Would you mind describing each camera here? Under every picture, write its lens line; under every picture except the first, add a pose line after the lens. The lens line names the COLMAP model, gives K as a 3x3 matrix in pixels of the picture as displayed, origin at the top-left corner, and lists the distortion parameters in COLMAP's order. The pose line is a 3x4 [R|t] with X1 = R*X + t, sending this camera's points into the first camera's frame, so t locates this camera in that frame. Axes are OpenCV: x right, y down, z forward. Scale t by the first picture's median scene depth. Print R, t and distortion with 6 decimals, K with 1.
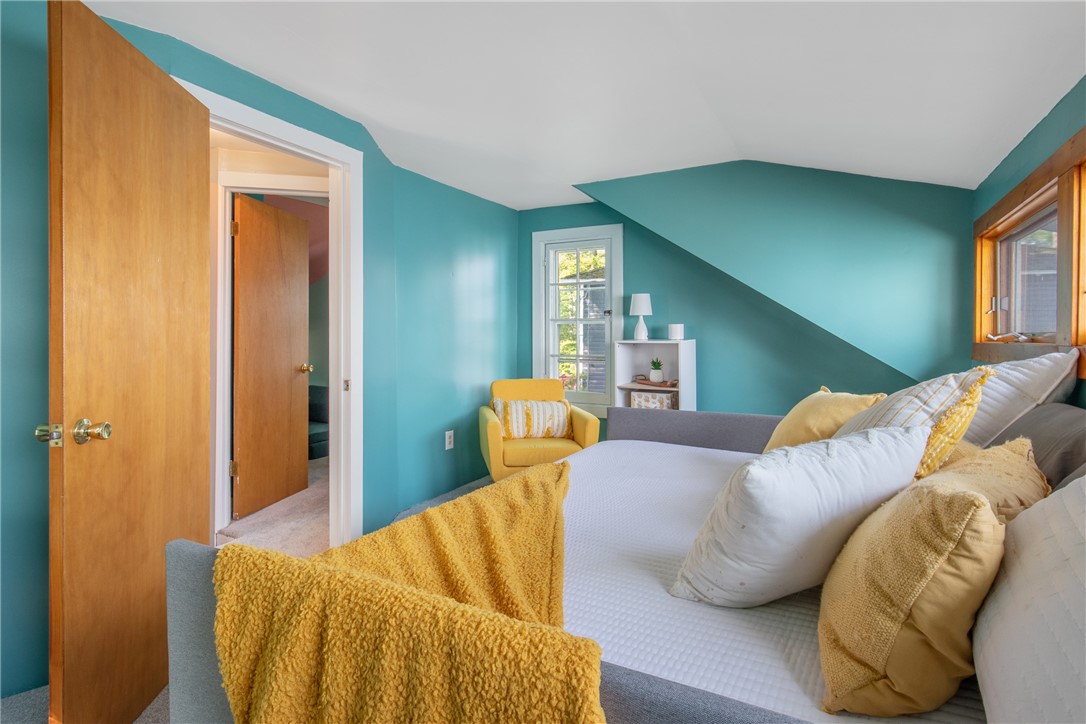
lens RADIAL K [[559.8, 0, 544.0], [0, 559.8, 353.1], [0, 0, 1]] dist [0.001391, 0.001462]
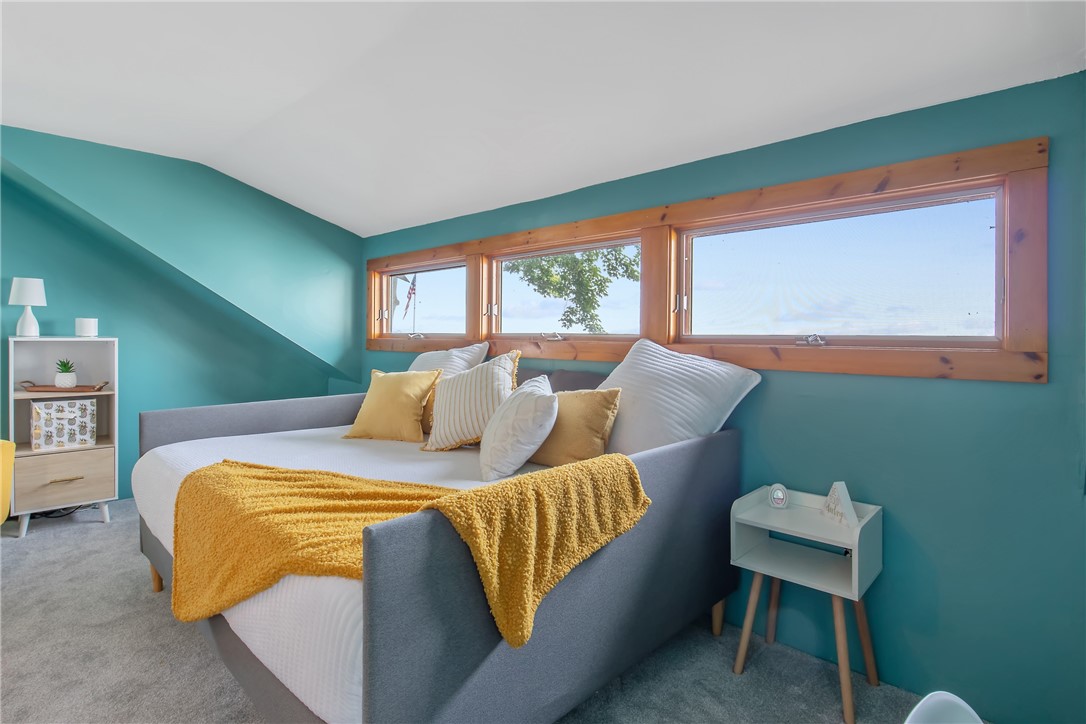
lens RADIAL K [[559.8, 0, 539.7], [0, 559.8, 354.2], [0, 0, 1]] dist [0.001391, 0.001462]
pose [[0.266596, -0.027362, 0.963420, -0.417609], [0.019914, 0.999540, 0.022877, -0.002598], [-0.963603, 0.013086, 0.267018, 0.103848]]
